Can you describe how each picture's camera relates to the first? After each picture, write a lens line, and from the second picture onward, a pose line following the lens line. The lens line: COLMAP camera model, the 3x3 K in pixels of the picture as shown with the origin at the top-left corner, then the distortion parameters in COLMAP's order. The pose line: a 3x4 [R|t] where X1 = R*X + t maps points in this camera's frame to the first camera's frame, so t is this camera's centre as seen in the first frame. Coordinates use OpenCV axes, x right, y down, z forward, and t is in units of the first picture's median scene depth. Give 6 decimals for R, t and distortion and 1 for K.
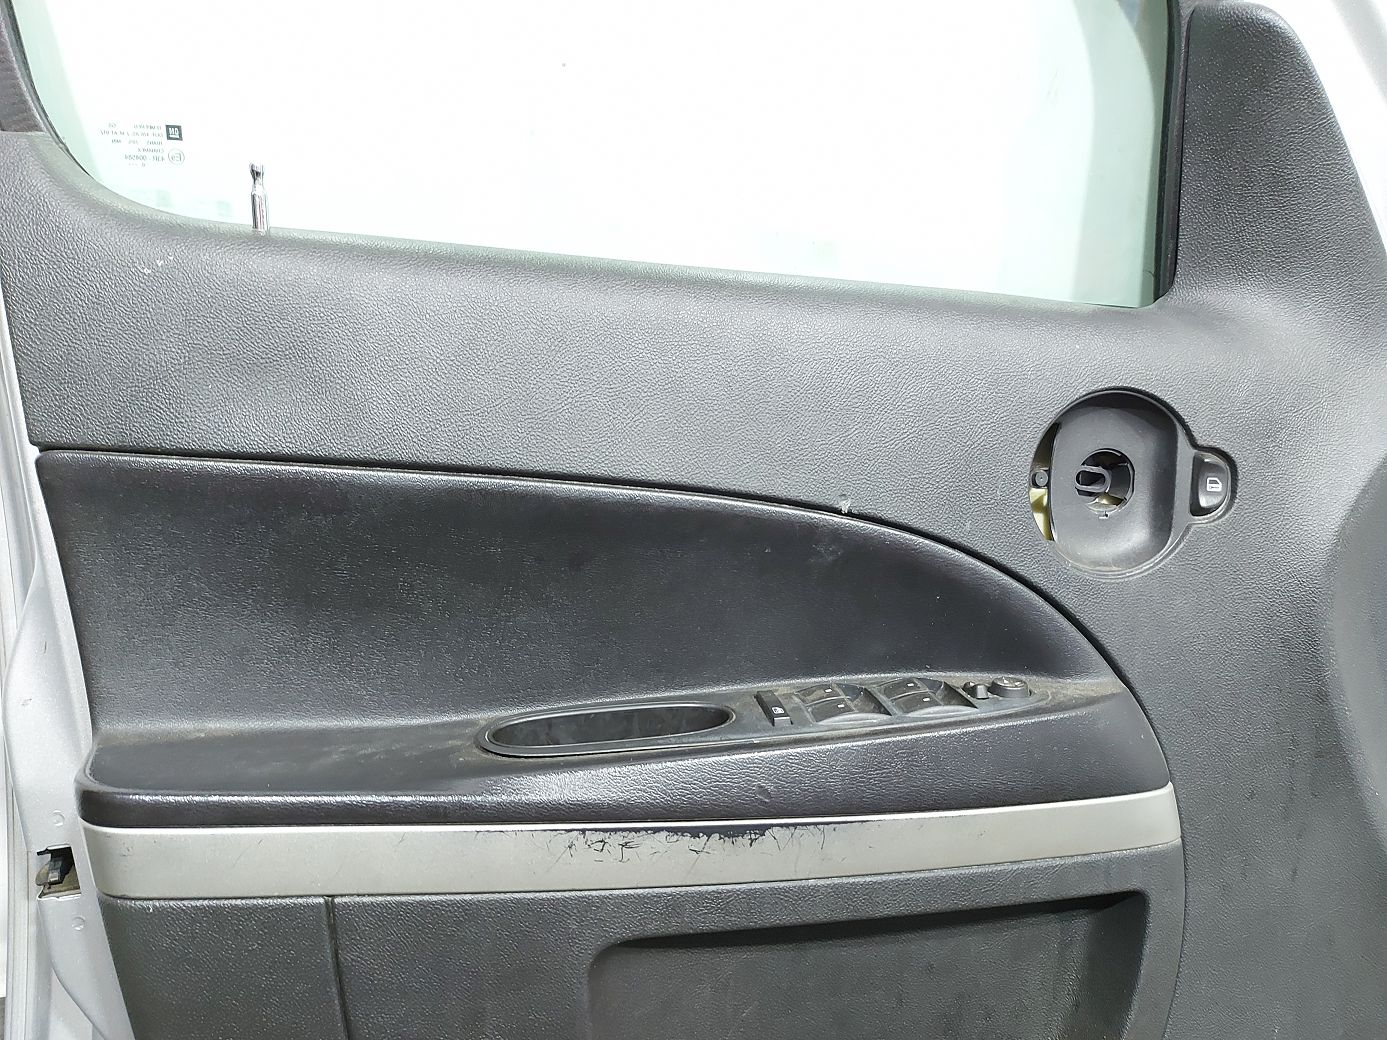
lens RADIAL K [[1020.2, 0, 691.7], [0, 1020.2, 517.4], [0, 0, 1]] dist [0.010419, -0.012339]
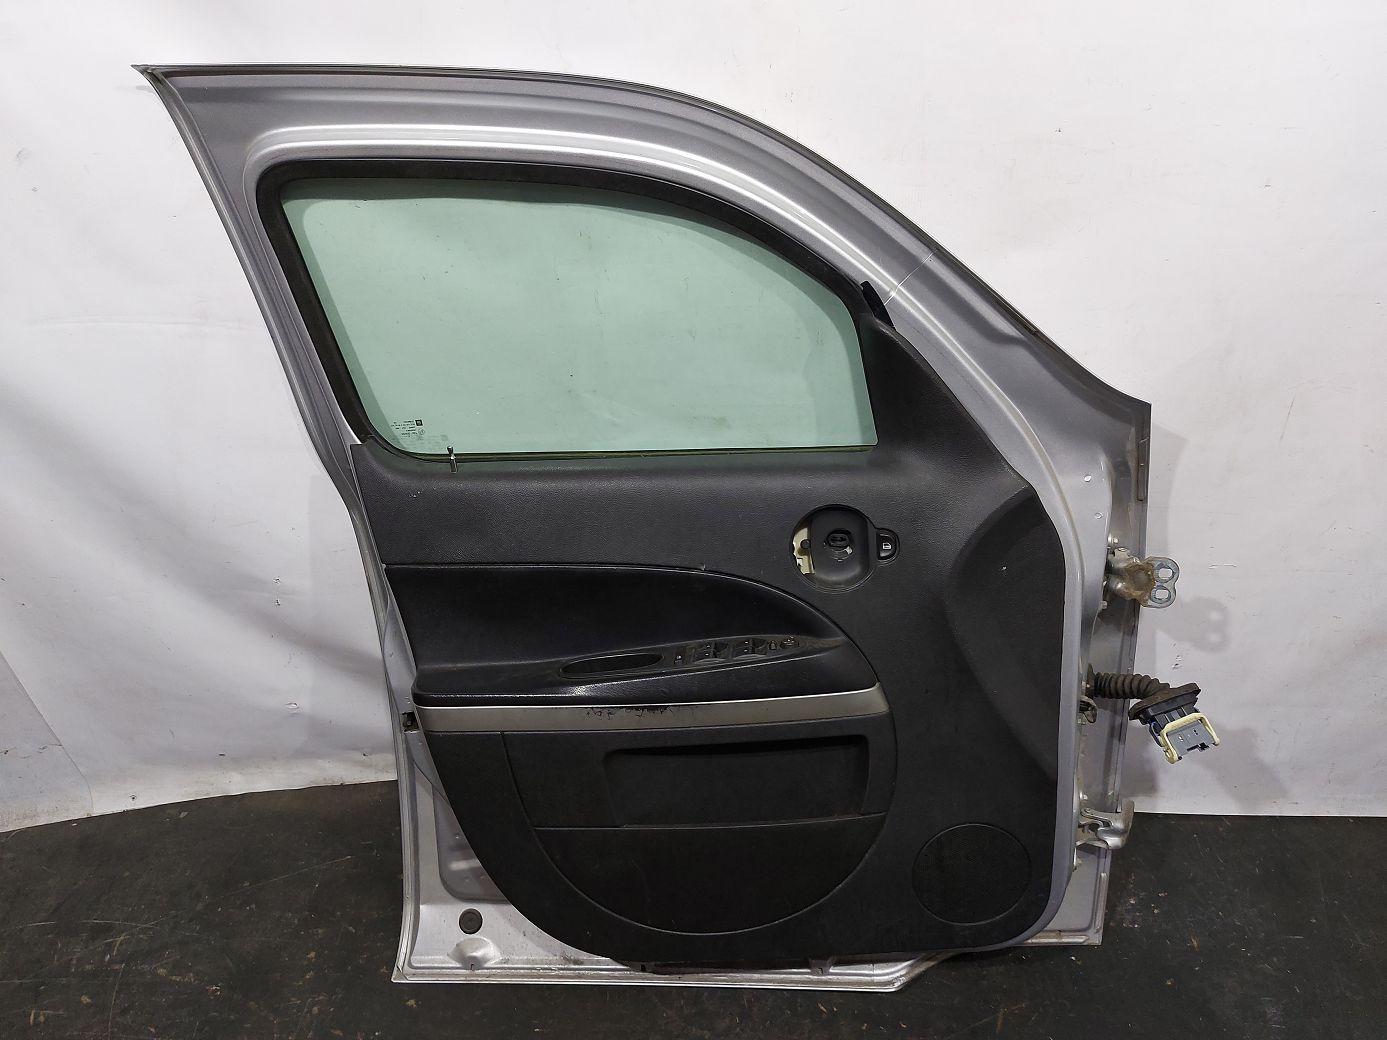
lens RADIAL K [[1020.2, 0, 698.3], [0, 1020.2, 516.1], [0, 0, 1]] dist [0.010419, -0.012339]
pose [[0.962942, -0.044342, -0.266039, 0.758891], [0.077918, 0.990070, 0.117008, -0.395263], [0.258209, -0.133401, 0.956834, -1.162096]]
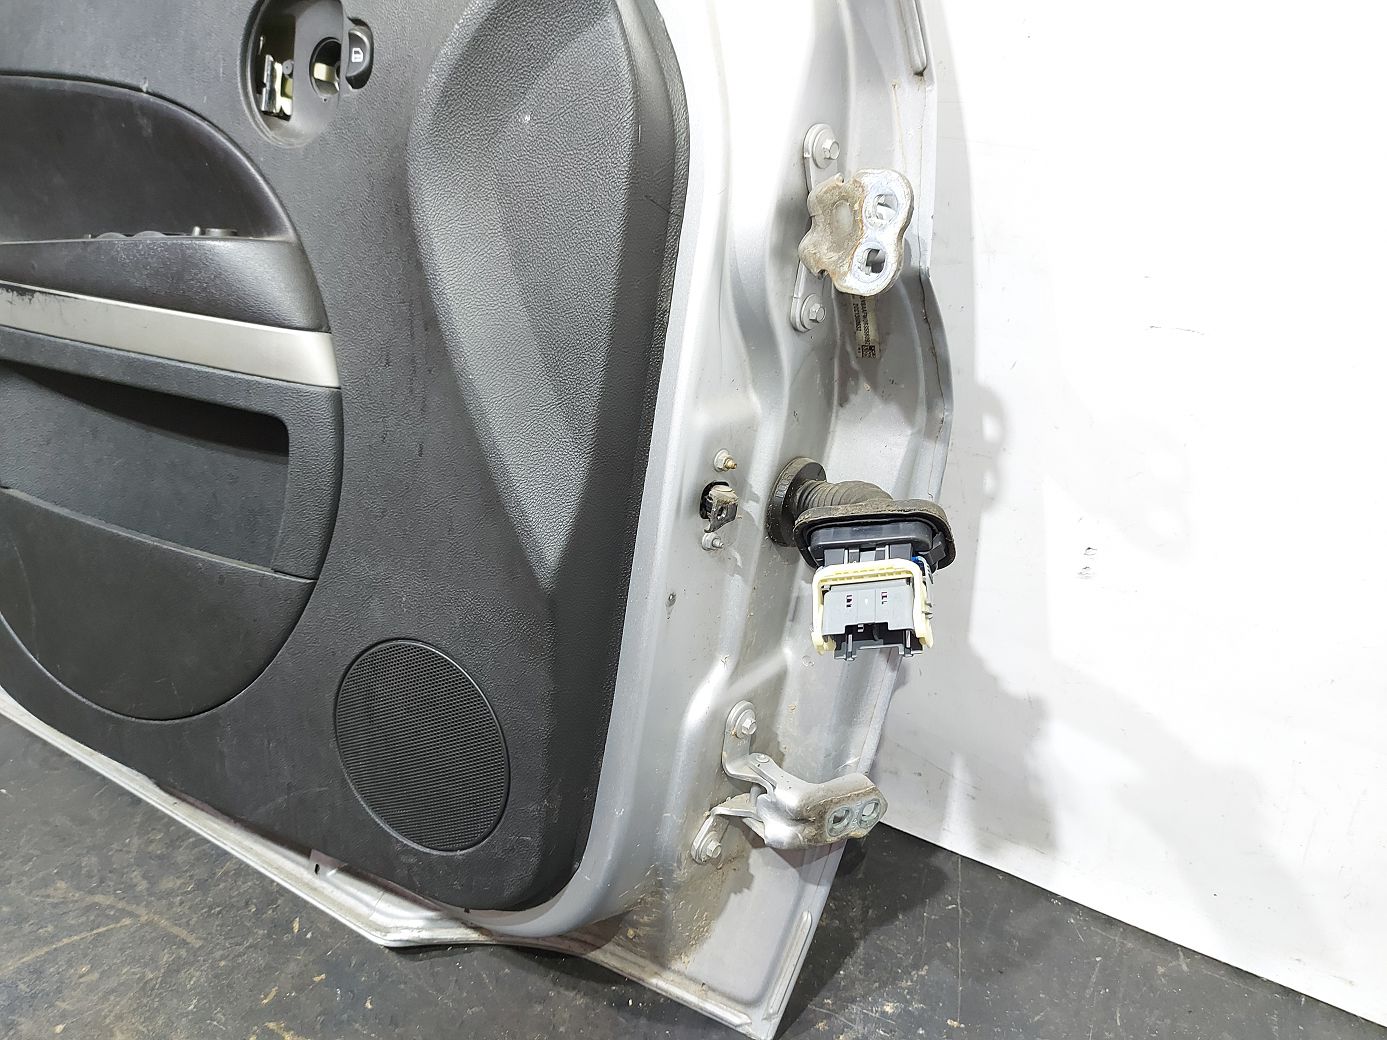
lens RADIAL K [[1020.2, 0, 686.8], [0, 1020.2, 526.8], [0, 0, 1]] dist [0.010419, -0.012339]
pose [[0.753901, 0.176777, -0.632758, 1.711197], [-0.150291, 0.983986, 0.095836, 0.336369], [0.639567, 0.022847, 0.768396, 0.438591]]
